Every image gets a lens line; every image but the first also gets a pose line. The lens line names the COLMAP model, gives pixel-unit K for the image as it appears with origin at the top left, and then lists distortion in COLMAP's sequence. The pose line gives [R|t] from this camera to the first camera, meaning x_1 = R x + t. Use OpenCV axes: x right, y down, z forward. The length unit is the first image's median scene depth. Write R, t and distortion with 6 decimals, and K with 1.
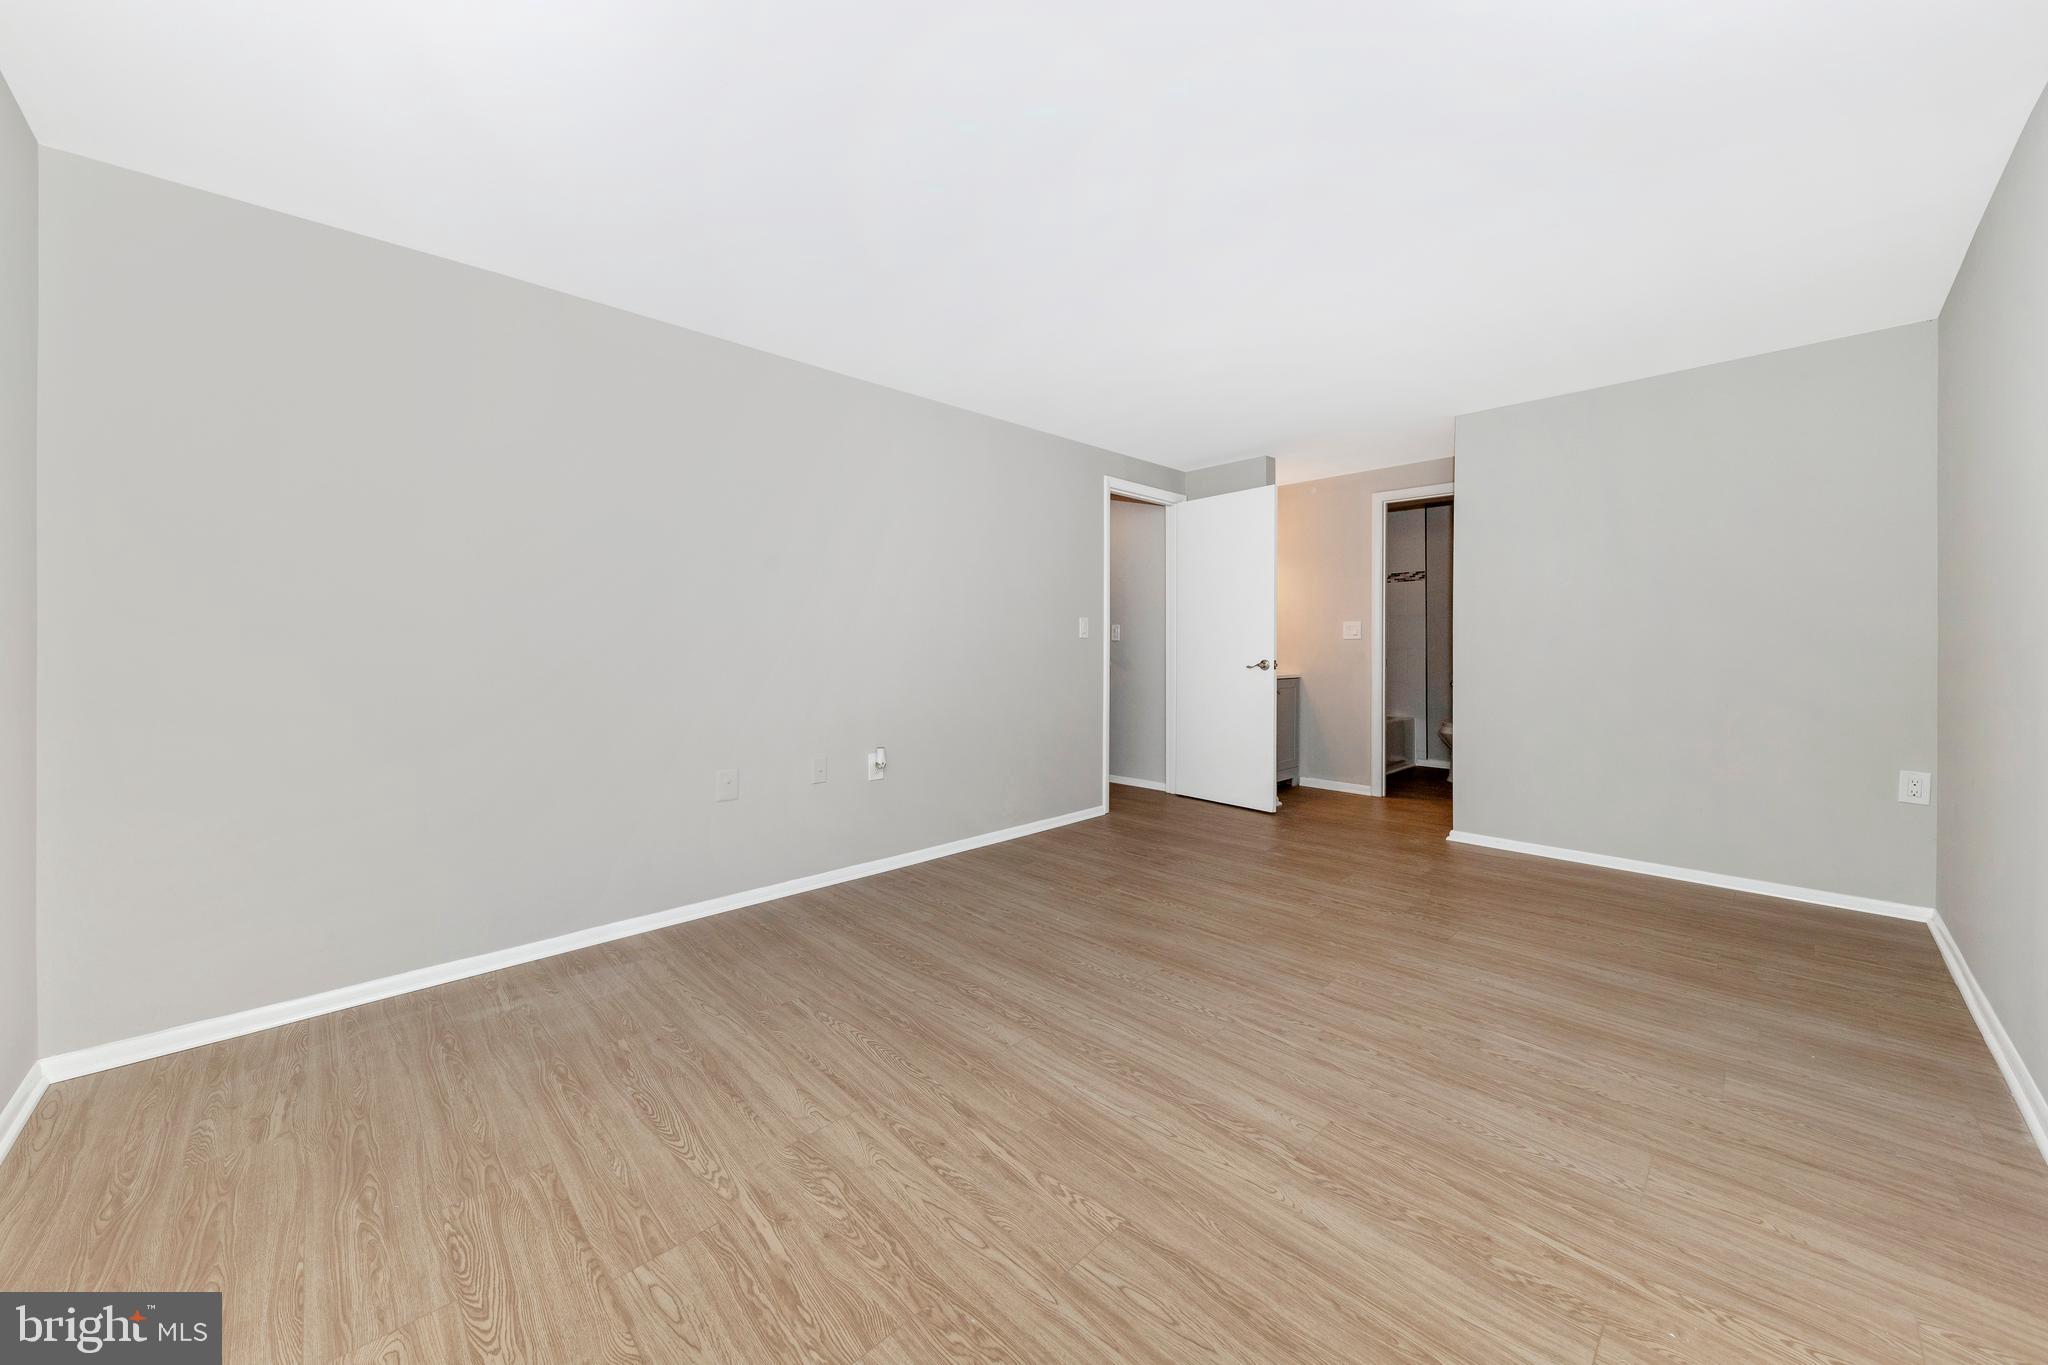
lens RADIAL K [[733.5, 0, 1030.1], [0, 733.5, 634.8], [0, 0, 1]] dist [0.008359, -0.004881]
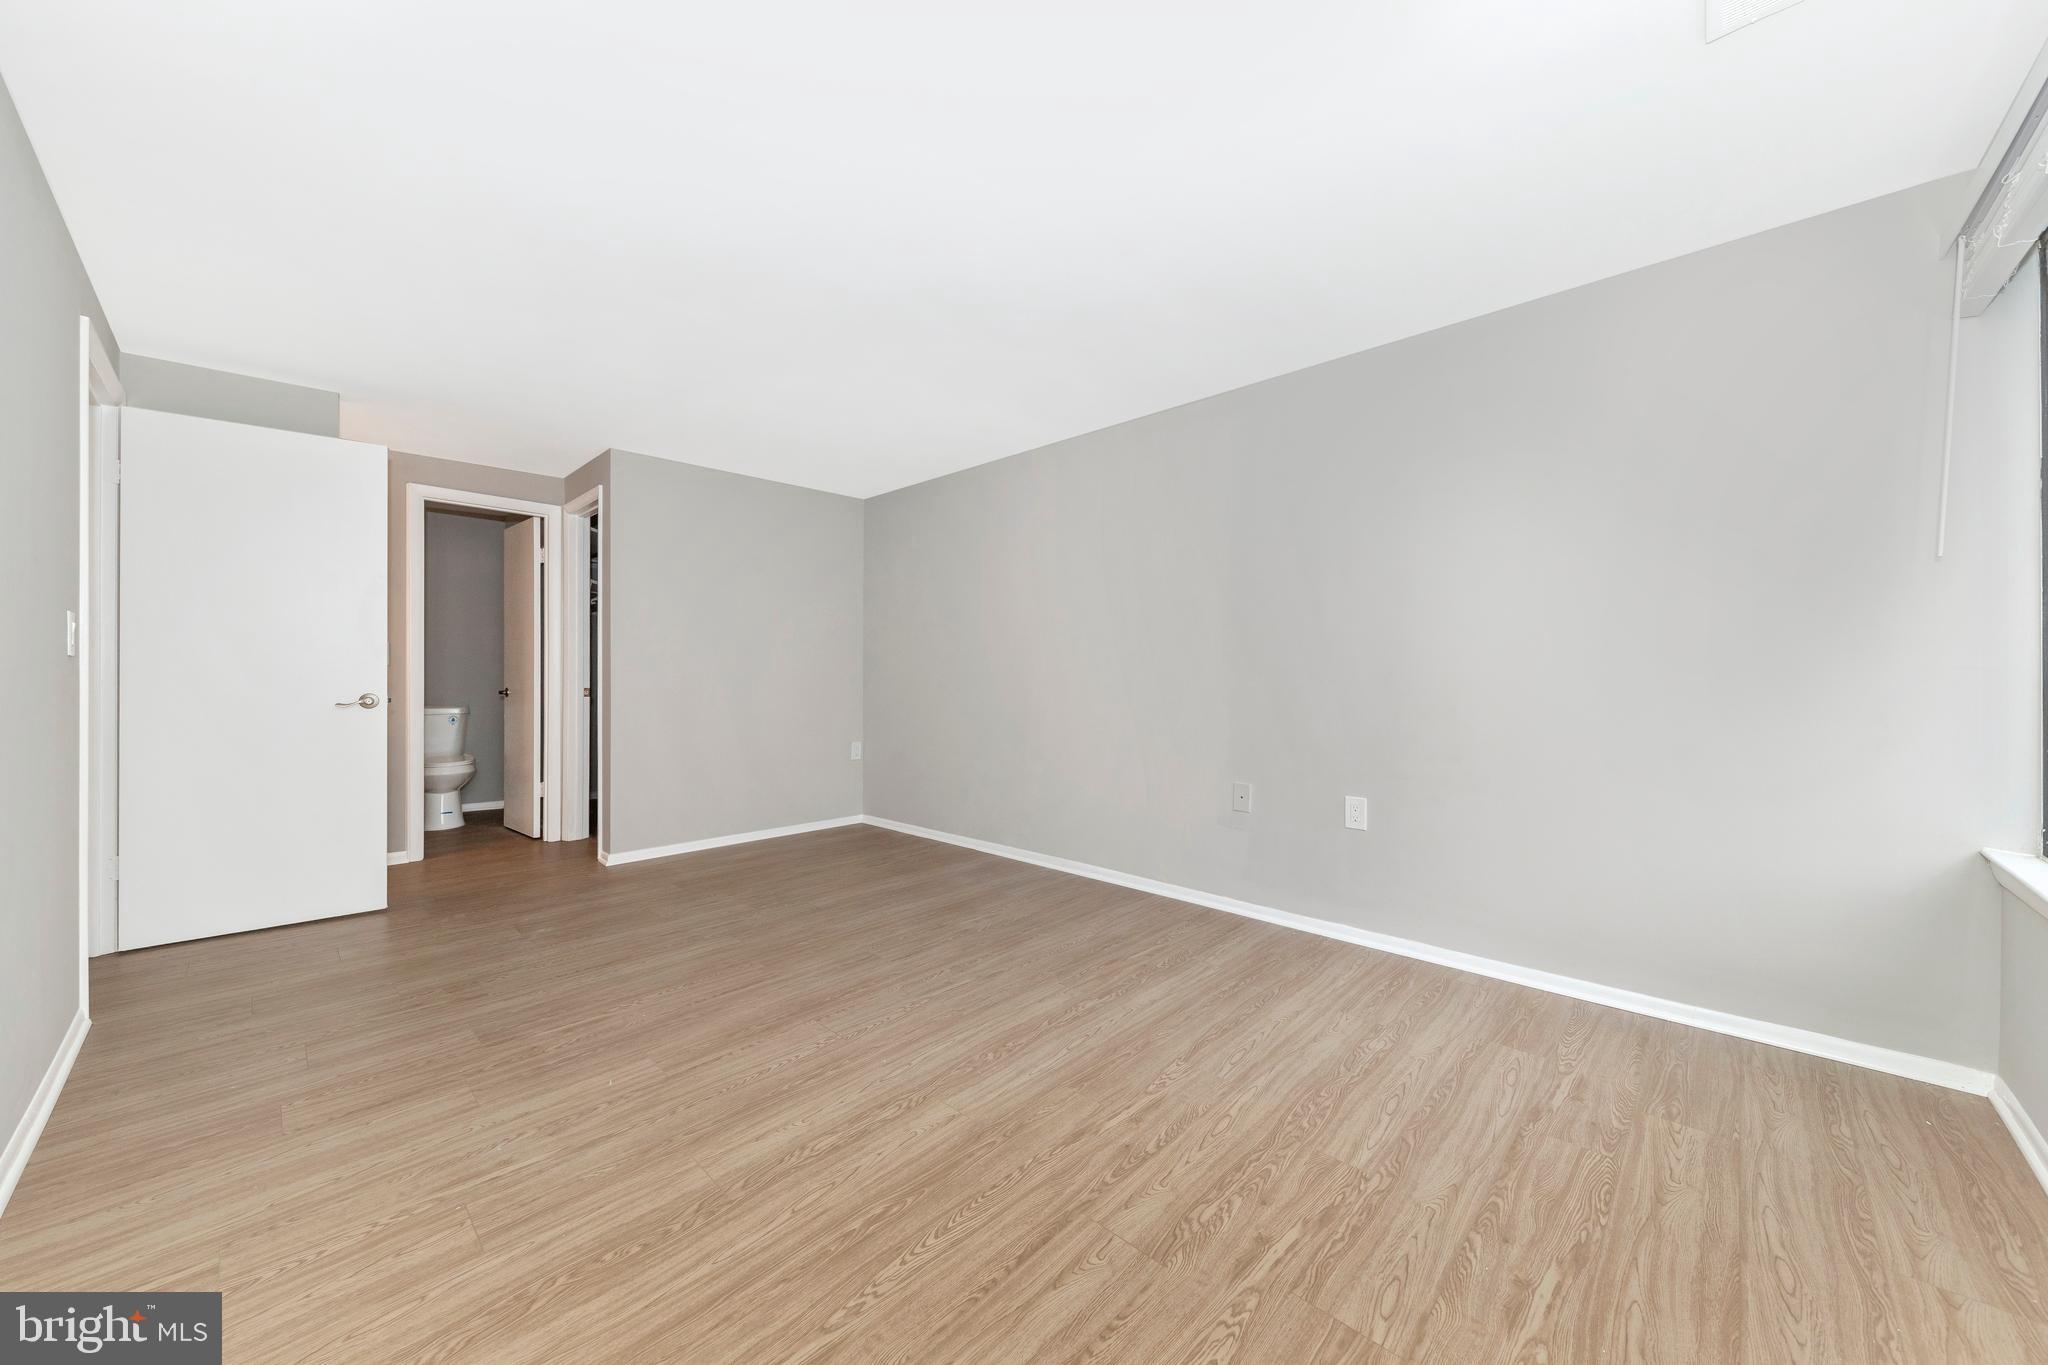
lens RADIAL K [[721.2, 0, 1028.0], [0, 721.2, 678.5], [0, 0, 1]] dist [0.012334, -0.007212]
pose [[-0.031980, -0.005440, 0.999474, -0.874379], [-0.011538, 0.999921, 0.005073, 0.019301], [-0.999422, -0.011369, -0.032040, 0.907629]]
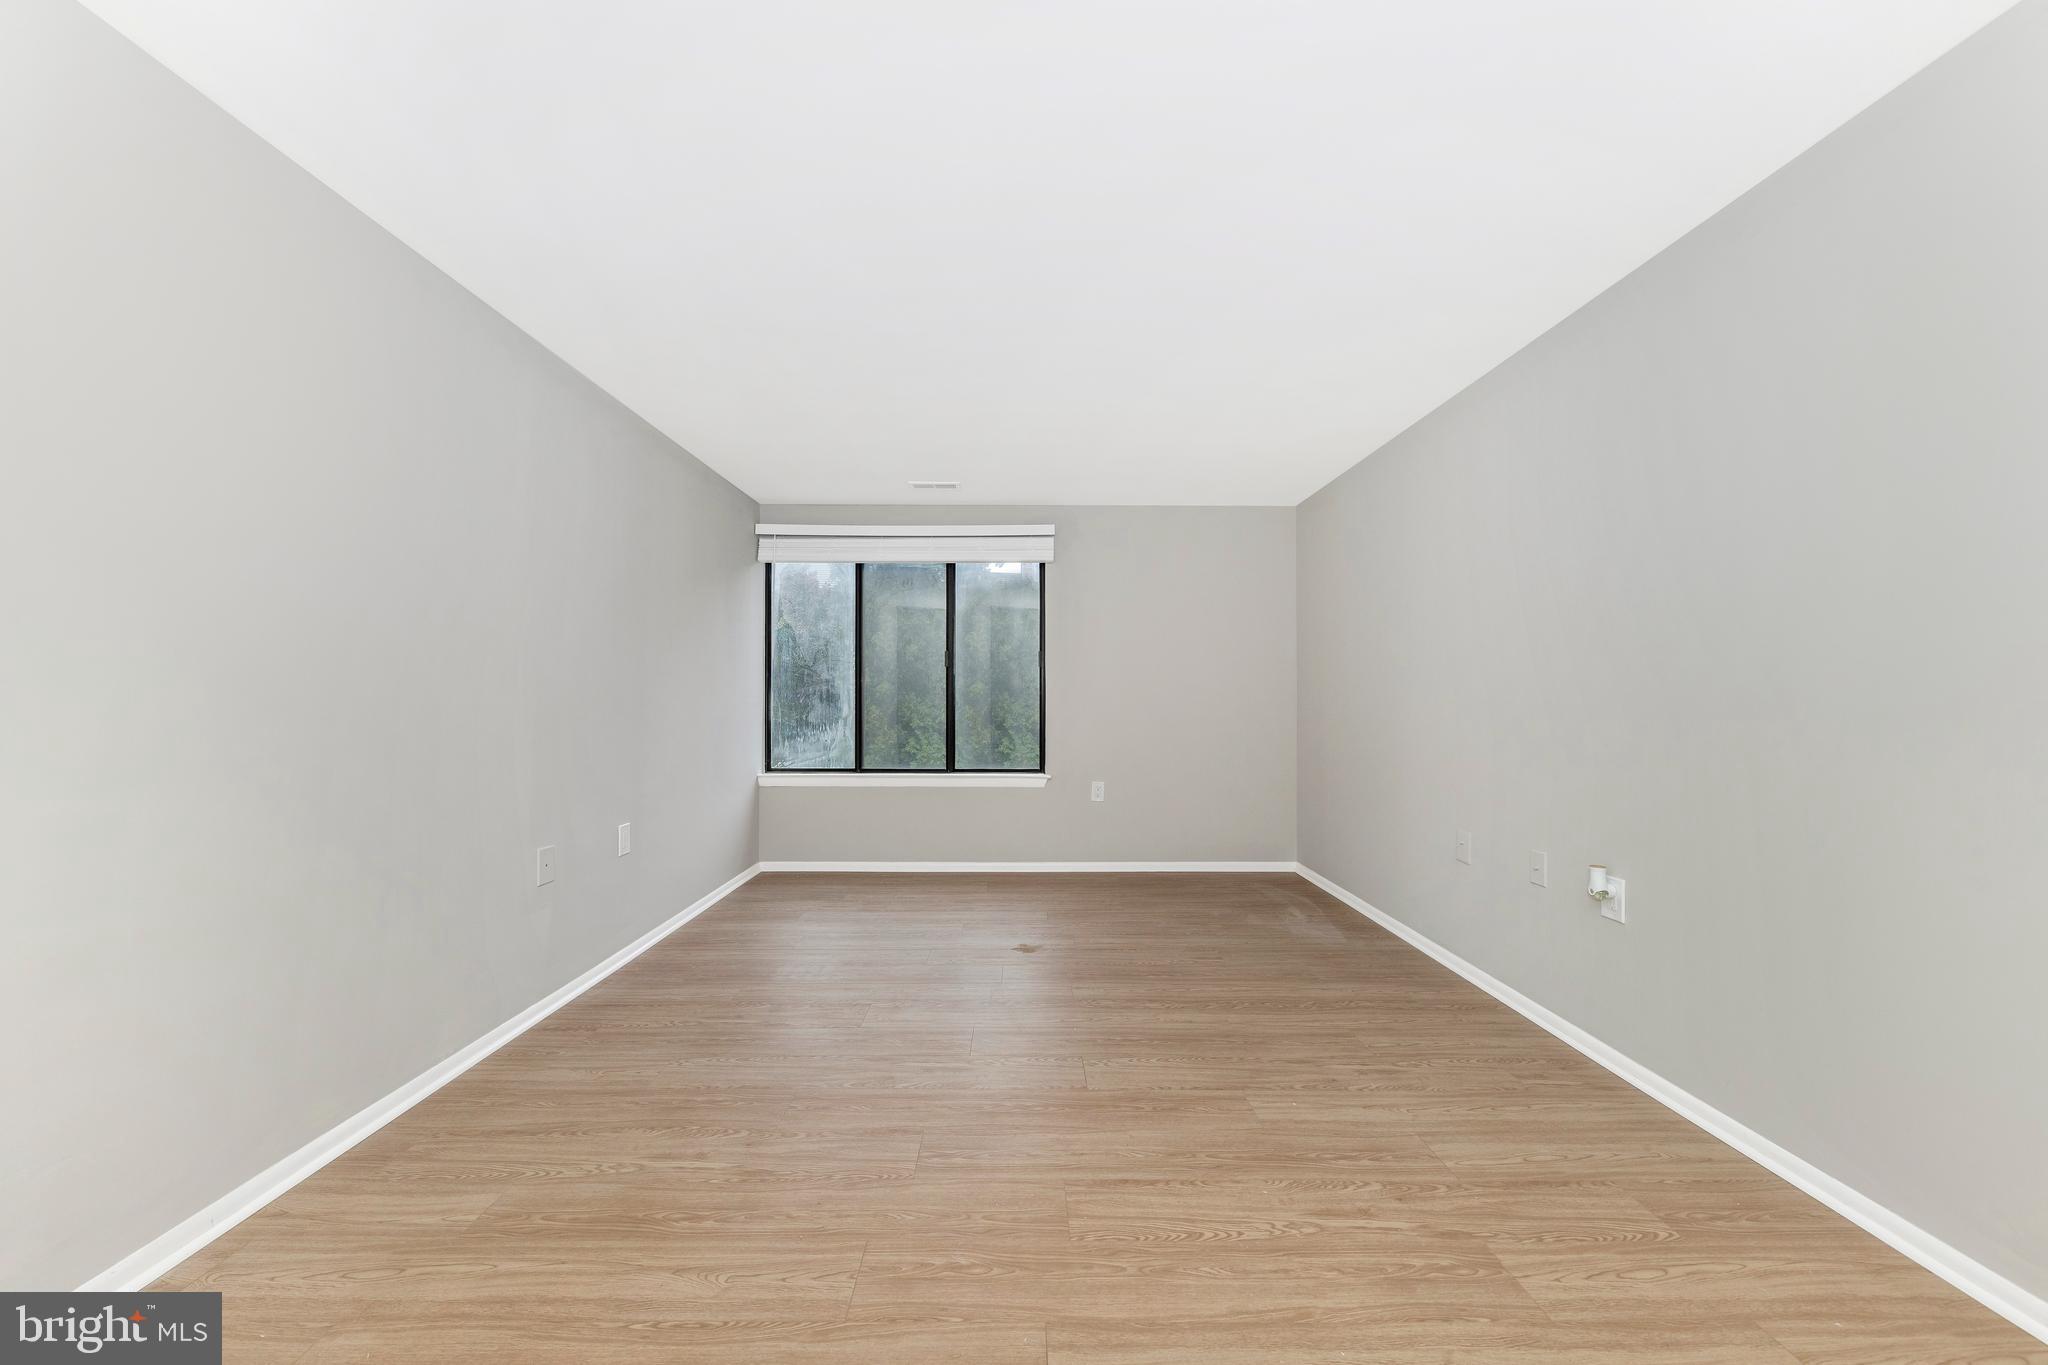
lens RADIAL K [[716.2, 0, 1012.3], [0, 716.2, 691.6], [0, 0, 1]] dist [0.000731, -0.000324]
pose [[-0.710563, -0.009214, -0.703573, 0.969768], [0.009287, 0.999704, -0.022471, 0.025049], [0.703572, -0.022501, -0.710267, 1.812769]]
